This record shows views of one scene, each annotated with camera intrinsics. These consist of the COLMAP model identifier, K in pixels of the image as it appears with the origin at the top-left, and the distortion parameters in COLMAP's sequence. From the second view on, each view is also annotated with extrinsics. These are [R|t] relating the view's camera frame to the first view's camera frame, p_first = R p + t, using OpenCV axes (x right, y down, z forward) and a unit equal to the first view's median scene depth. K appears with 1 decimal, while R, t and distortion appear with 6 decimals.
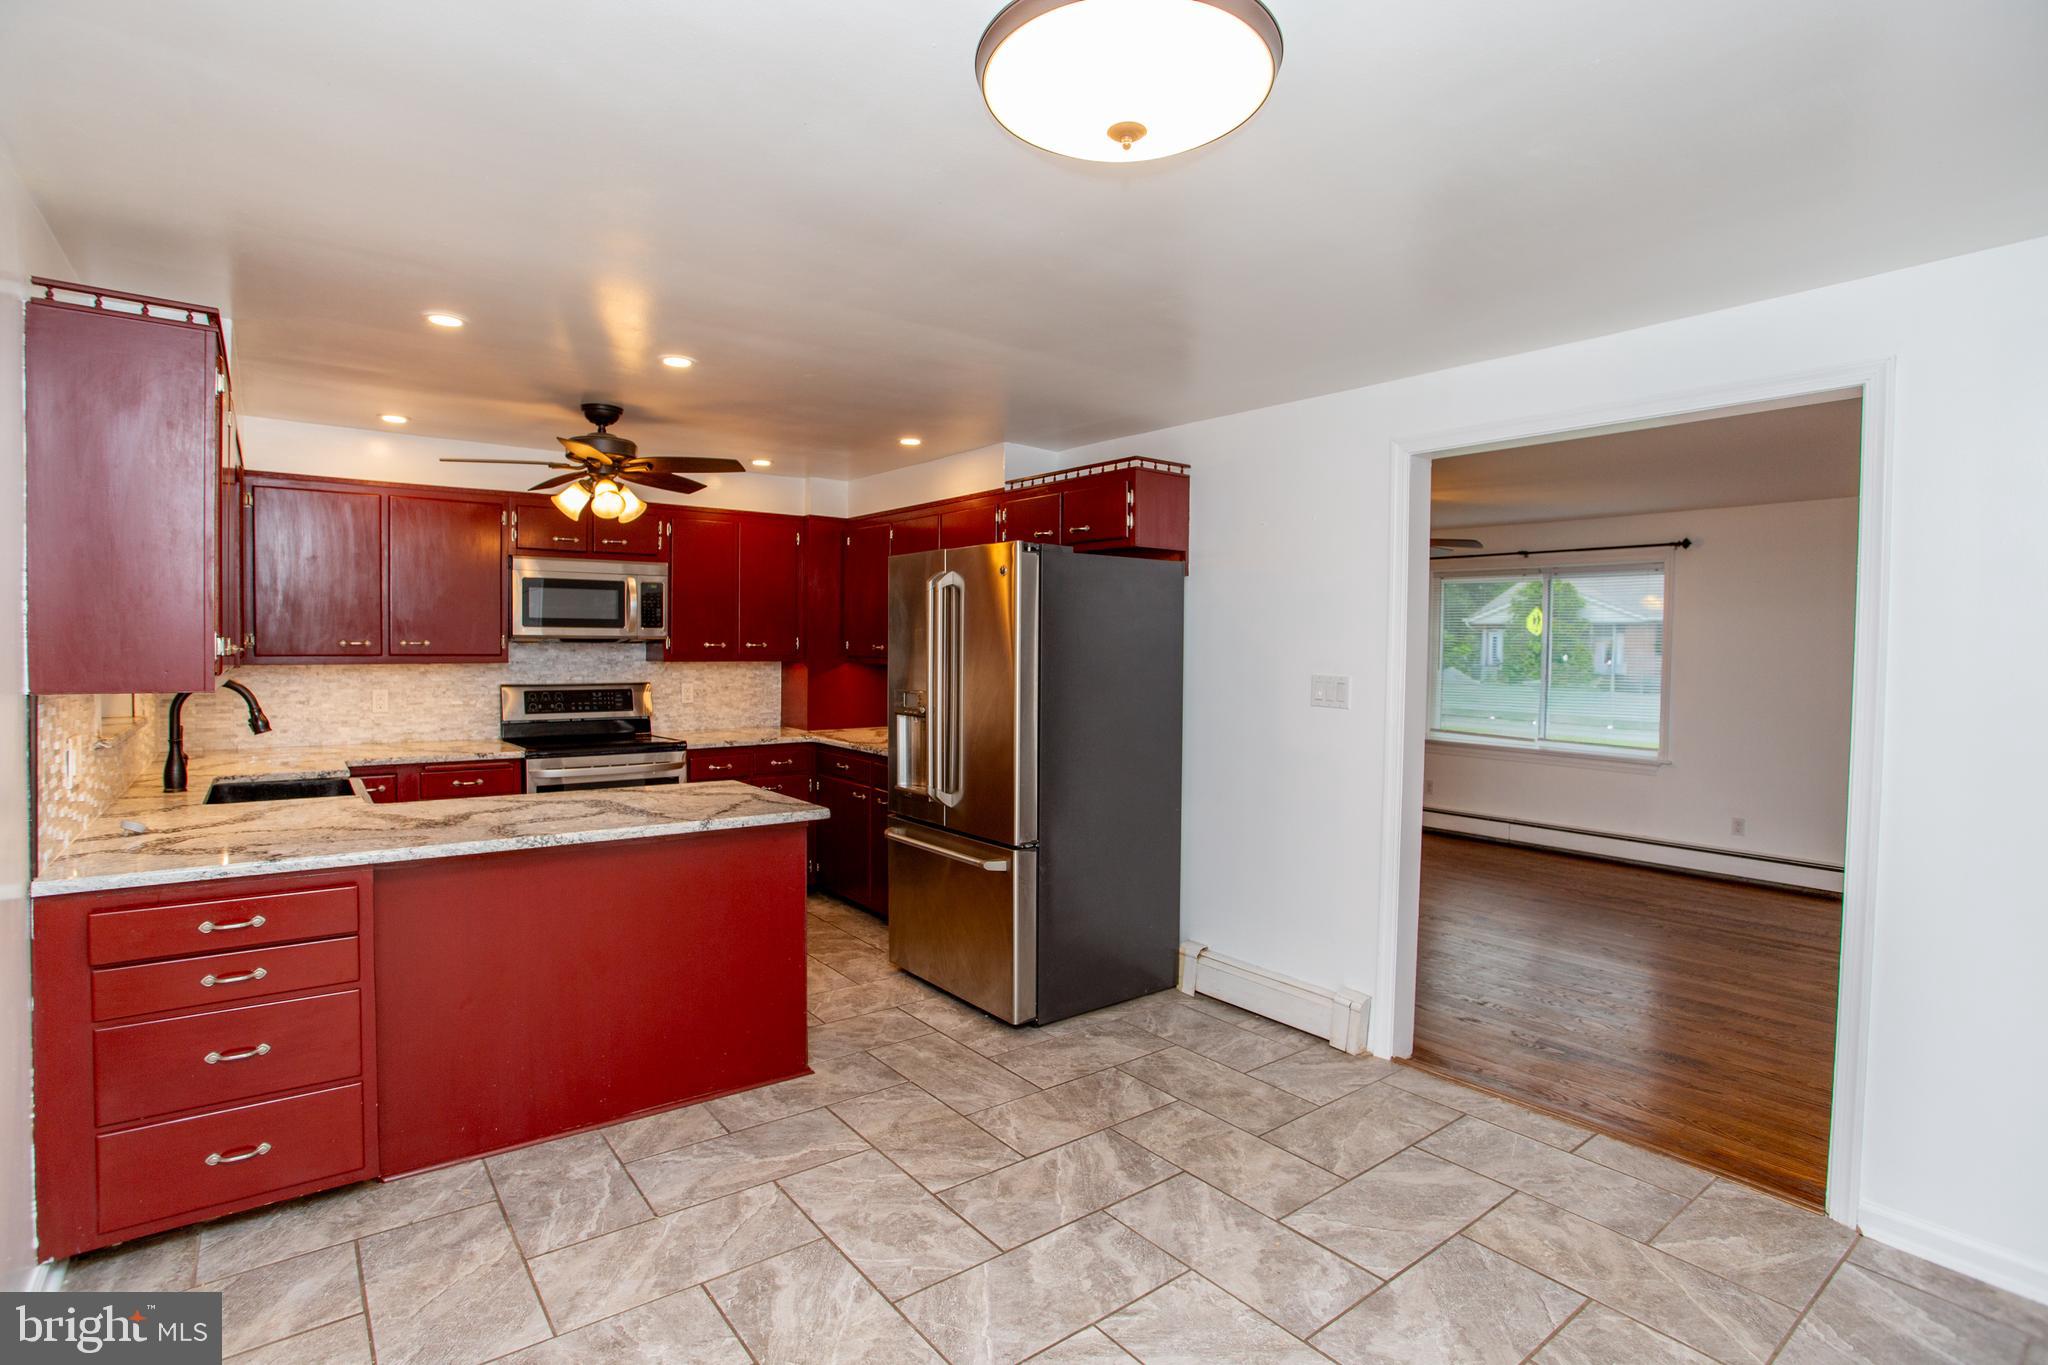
lens RADIAL K [[976.8, 0, 1020.2], [0, 976.8, 667.1], [0, 0, 1]] dist [-0.082169, 0.032202]
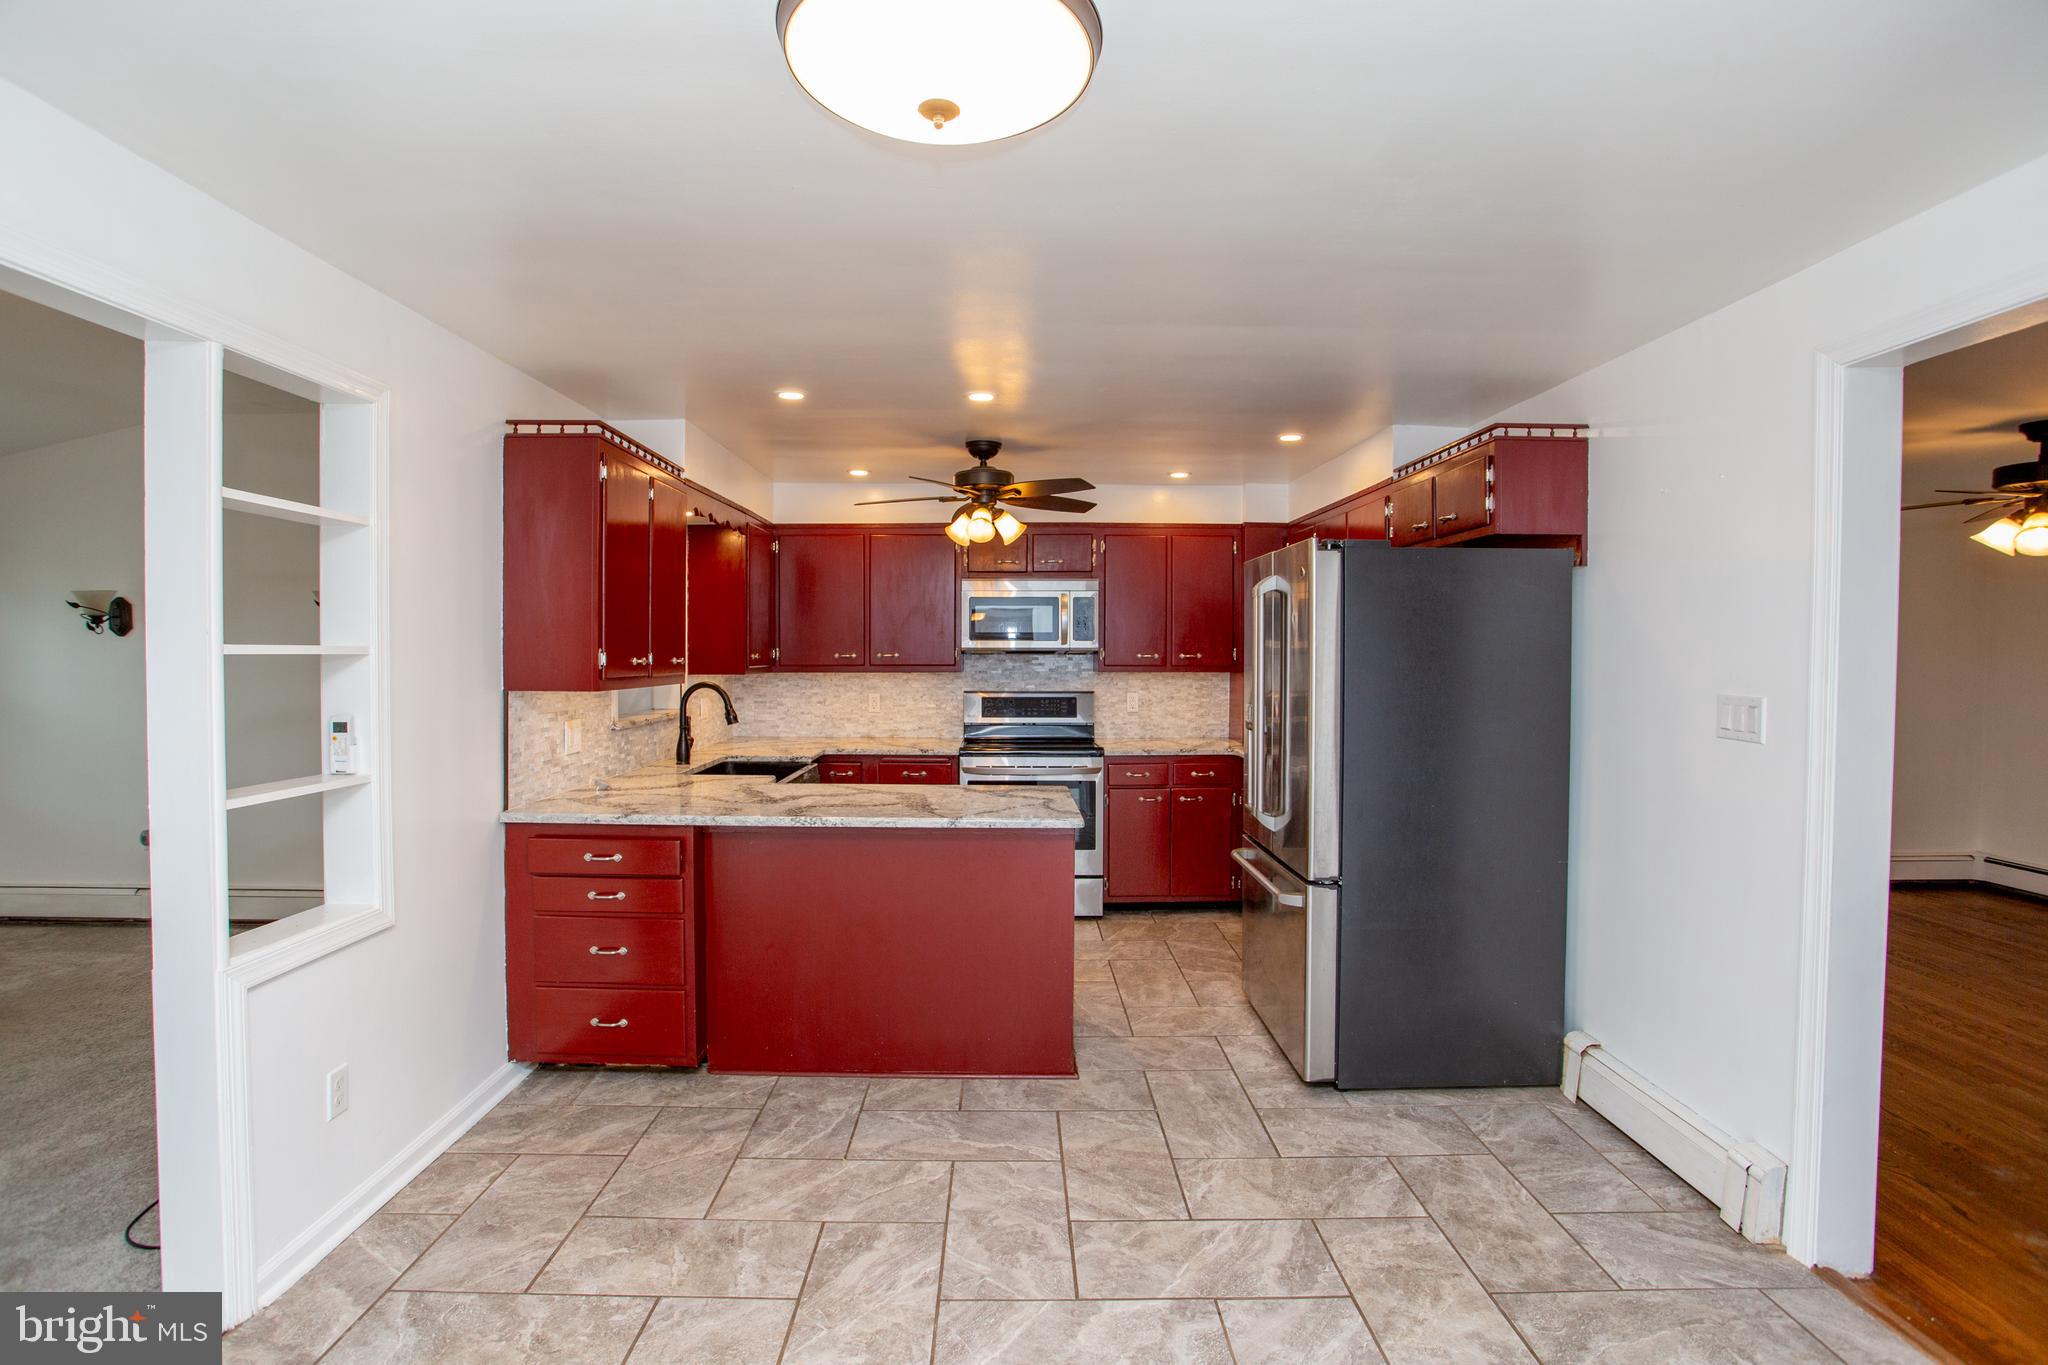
lens RADIAL K [[986.4, 0, 1022.0], [0, 986.4, 672.6], [0, 0, 1]] dist [-0.082404, 0.034647]
pose [[0.800771, 0.005675, -0.598943, 0.326770], [-0.009050, 0.999956, -0.002625, -0.002156], [0.598902, 0.007523, 0.800787, 0.130334]]
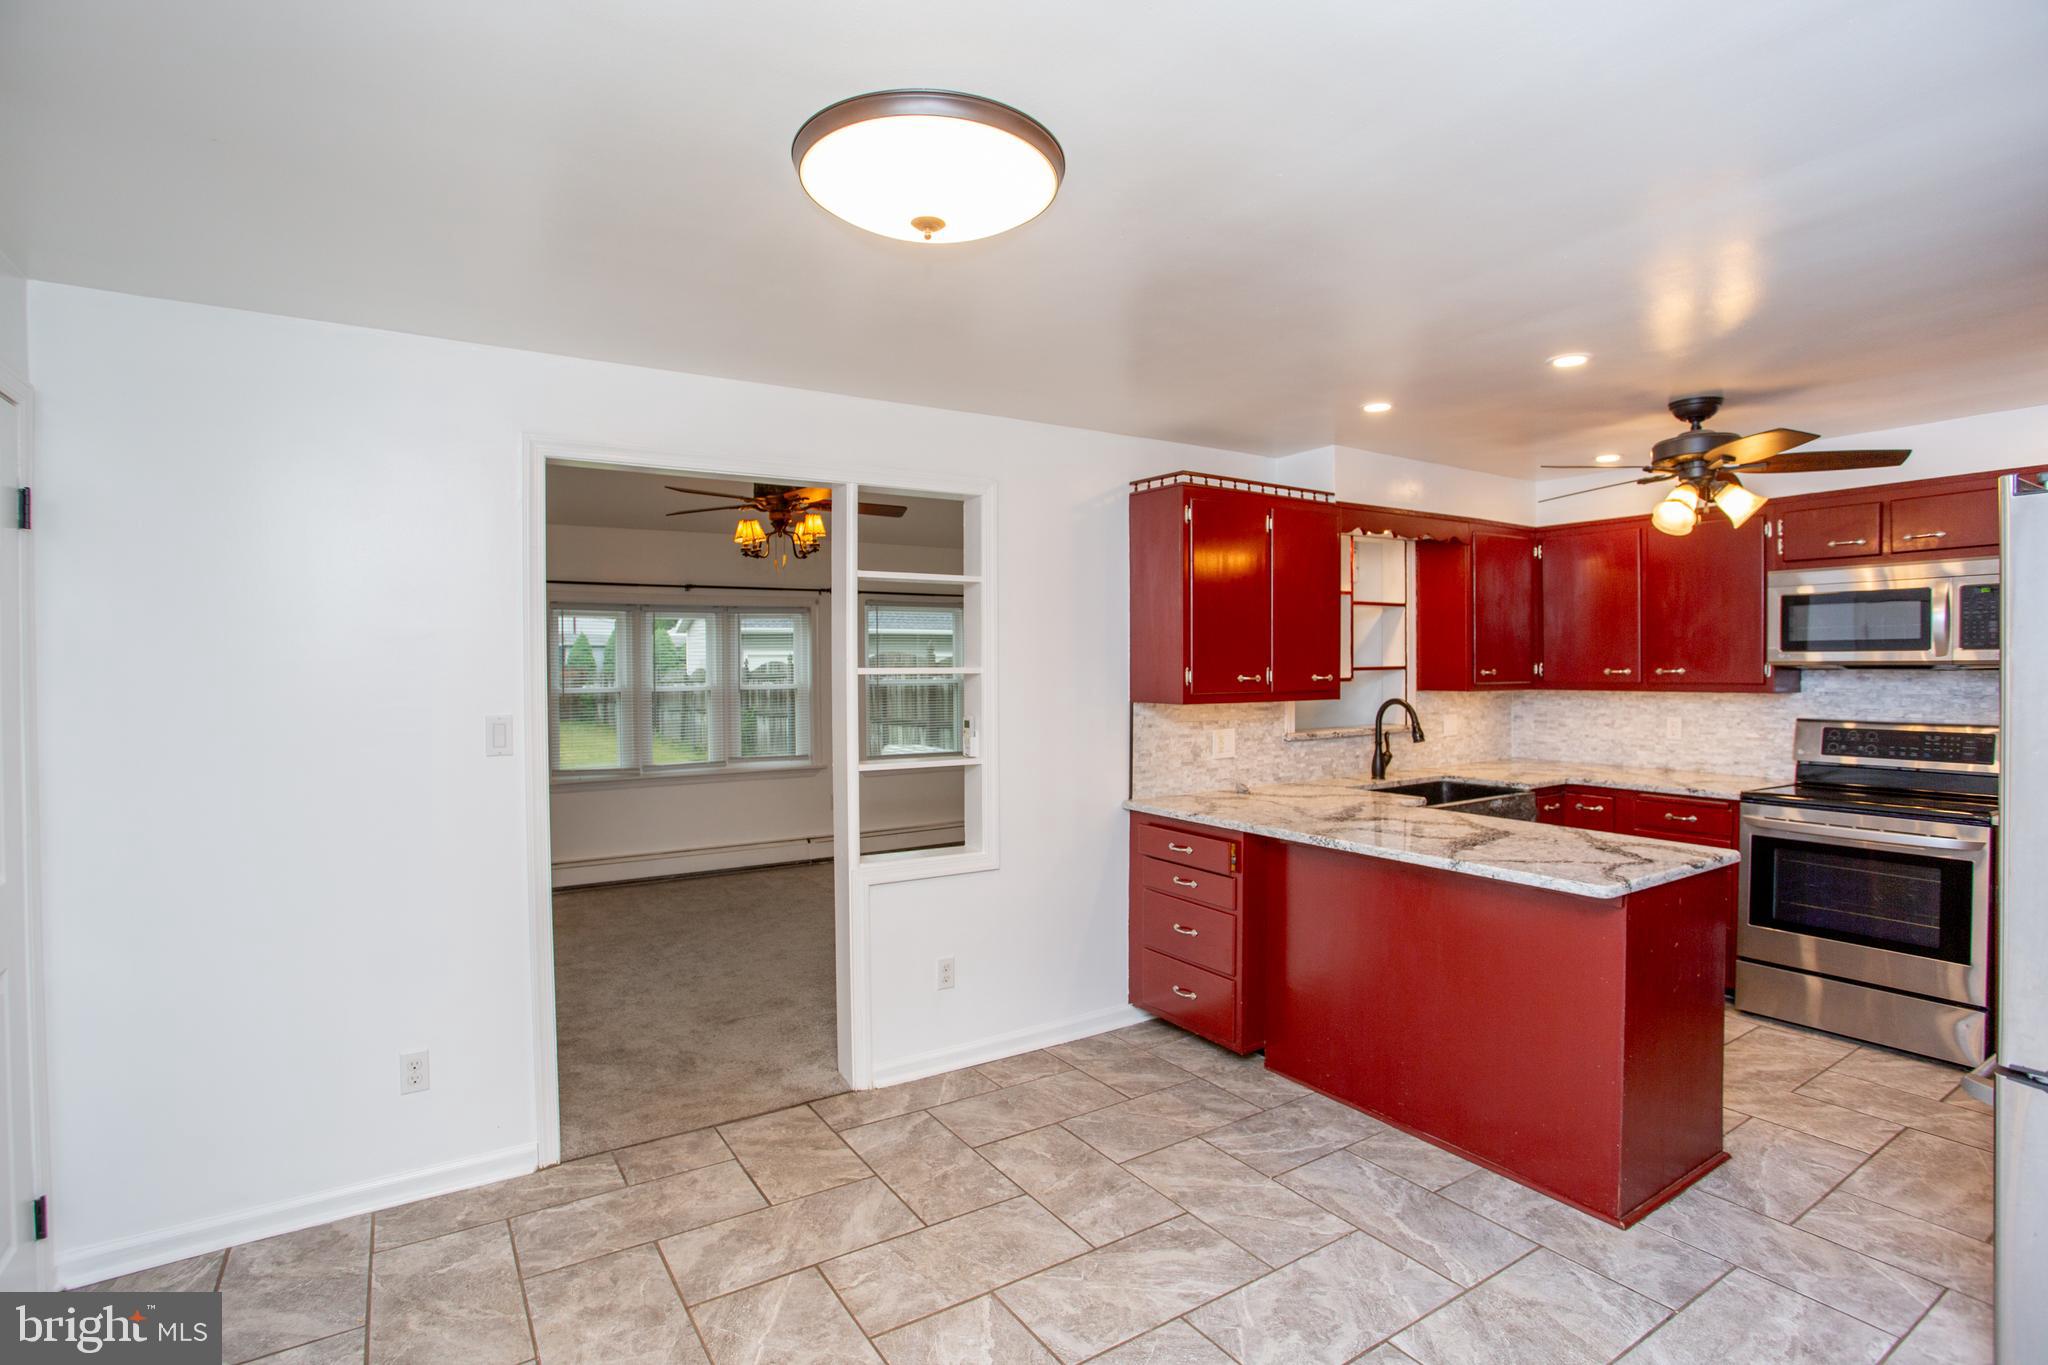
lens RADIAL K [[986.4, 0, 1022.0], [0, 986.4, 672.6], [0, 0, 1]] dist [-0.082404, 0.034647]
pose [[-0.081095, 0.000251, -0.996706, 0.542849], [-0.018705, 0.999823, 0.001774, -0.016852], [0.996531, 0.018788, -0.081076, 0.532075]]
